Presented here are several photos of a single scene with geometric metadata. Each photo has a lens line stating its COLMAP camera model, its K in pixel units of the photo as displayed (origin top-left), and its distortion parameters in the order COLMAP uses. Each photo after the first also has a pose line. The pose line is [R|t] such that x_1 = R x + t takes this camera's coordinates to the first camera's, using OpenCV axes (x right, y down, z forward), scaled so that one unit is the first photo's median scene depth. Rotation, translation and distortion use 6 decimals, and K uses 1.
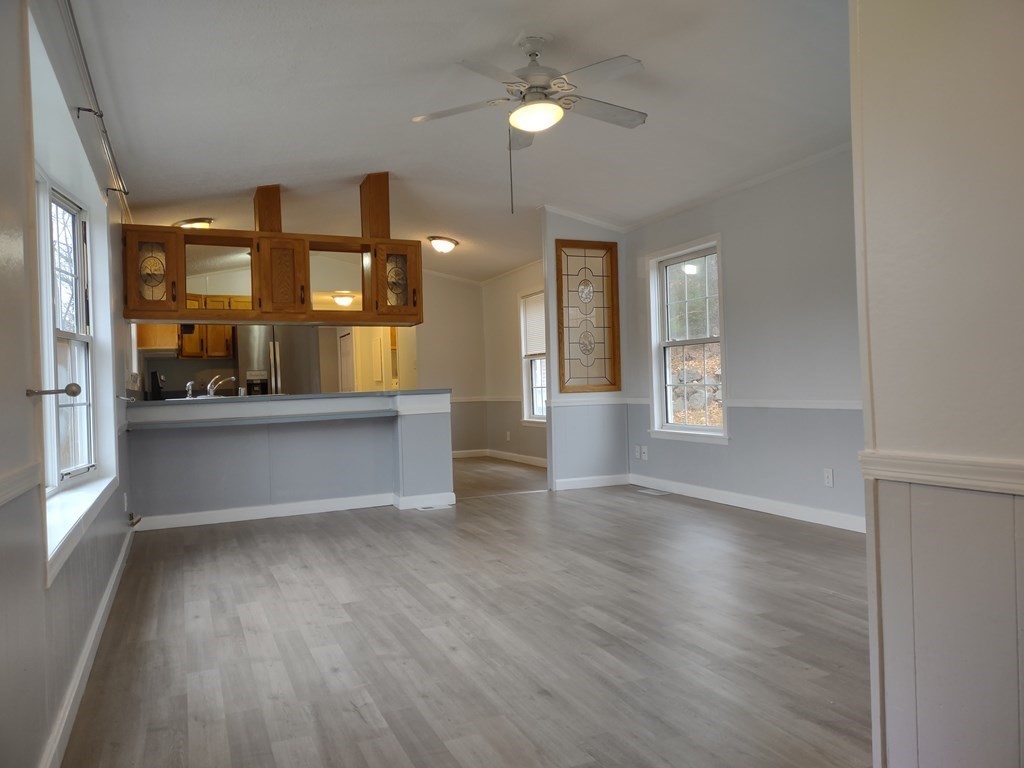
lens RADIAL K [[768.3, 0, 525.0], [0, 768.3, 386.1], [0, 0, 1]] dist [0.066578, -0.080593]
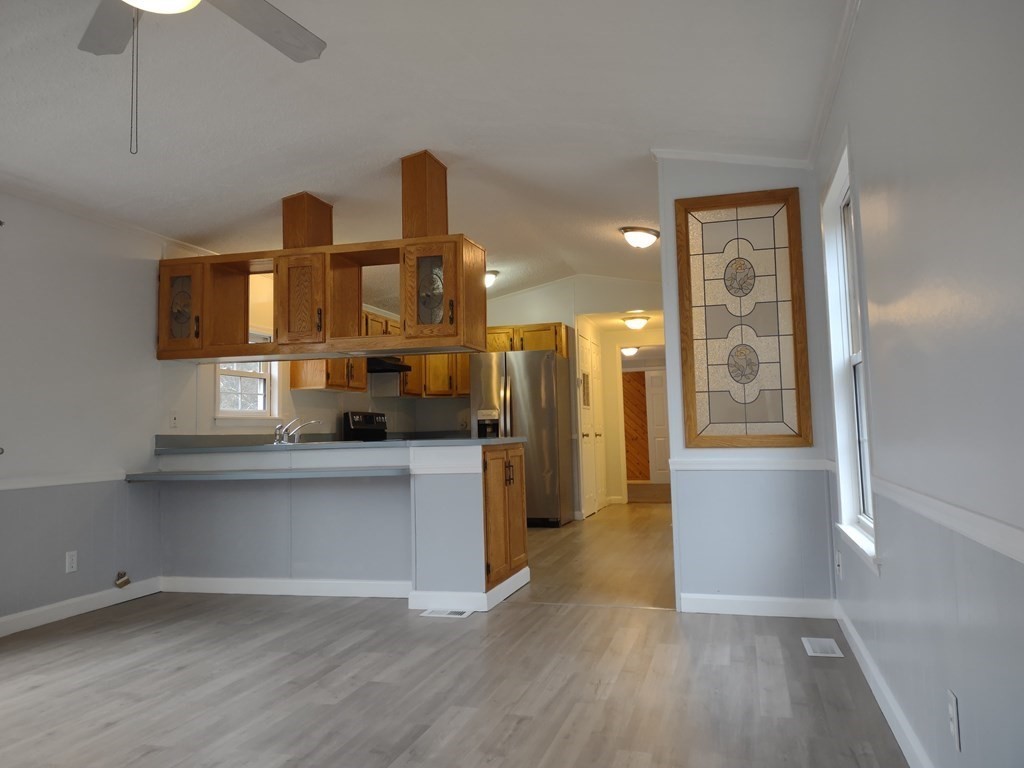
lens RADIAL K [[800.3, 0, 507.5], [0, 800.3, 367.4], [0, 0, 1]] dist [0.072597, -0.000634]
pose [[0.762866, -0.038761, -0.645394, 0.350103], [-0.003001, 0.997978, -0.063484, -0.013485], [0.646550, 0.050367, 0.761207, 0.419527]]
